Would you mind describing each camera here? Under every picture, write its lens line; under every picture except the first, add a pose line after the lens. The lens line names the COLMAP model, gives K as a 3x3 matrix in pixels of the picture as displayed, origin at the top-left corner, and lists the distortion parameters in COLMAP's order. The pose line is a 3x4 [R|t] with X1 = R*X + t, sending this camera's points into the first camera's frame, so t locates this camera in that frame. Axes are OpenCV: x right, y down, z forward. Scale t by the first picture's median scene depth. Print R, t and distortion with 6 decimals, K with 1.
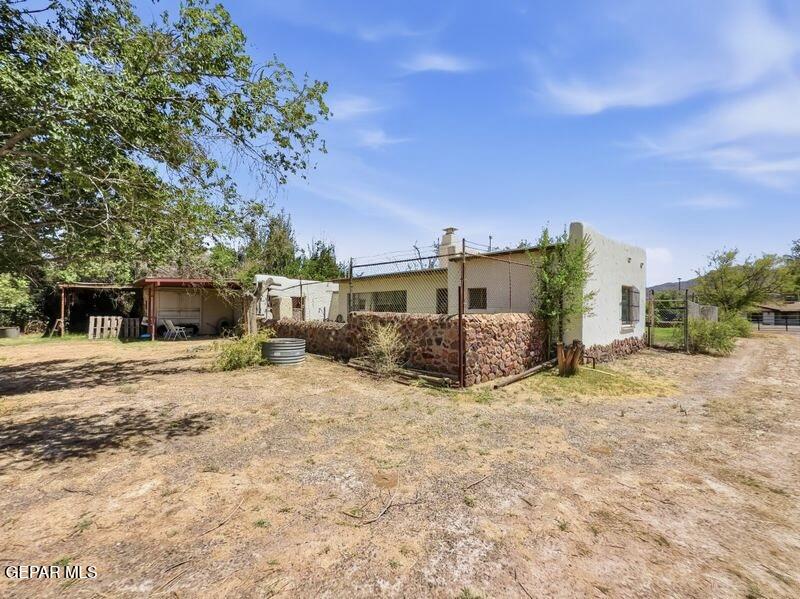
lens RADIAL K [[330.3, 0, 398.4], [0, 330.3, 302.2], [0, 0, 1]] dist [-0.002553, 0.001022]
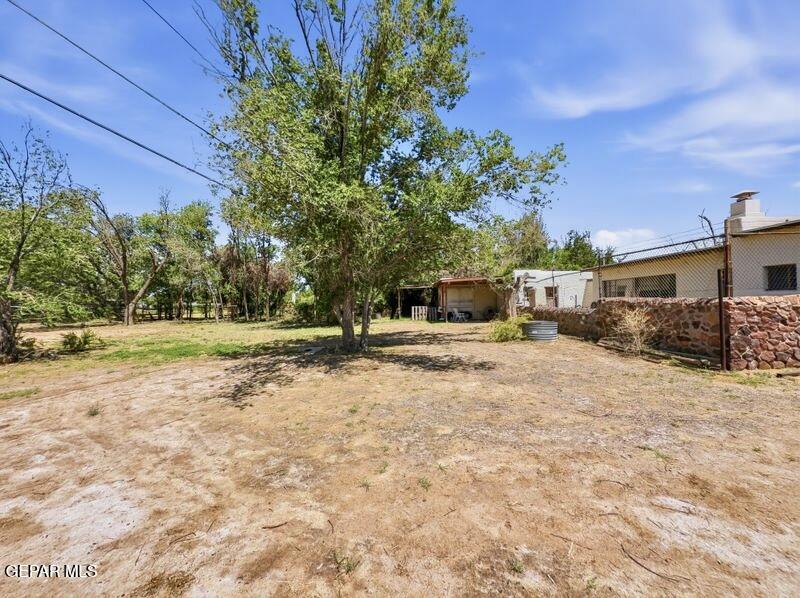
lens RADIAL K [[330.3, 0, 396.1], [0, 330.3, 307.0], [0, 0, 1]] dist [-0.002553, 0.001022]
pose [[0.738683, -0.011706, -0.673951, 0.100794], [0.041792, 0.998721, 0.028459, -0.002167], [0.672756, -0.049188, 0.738228, -0.300922]]
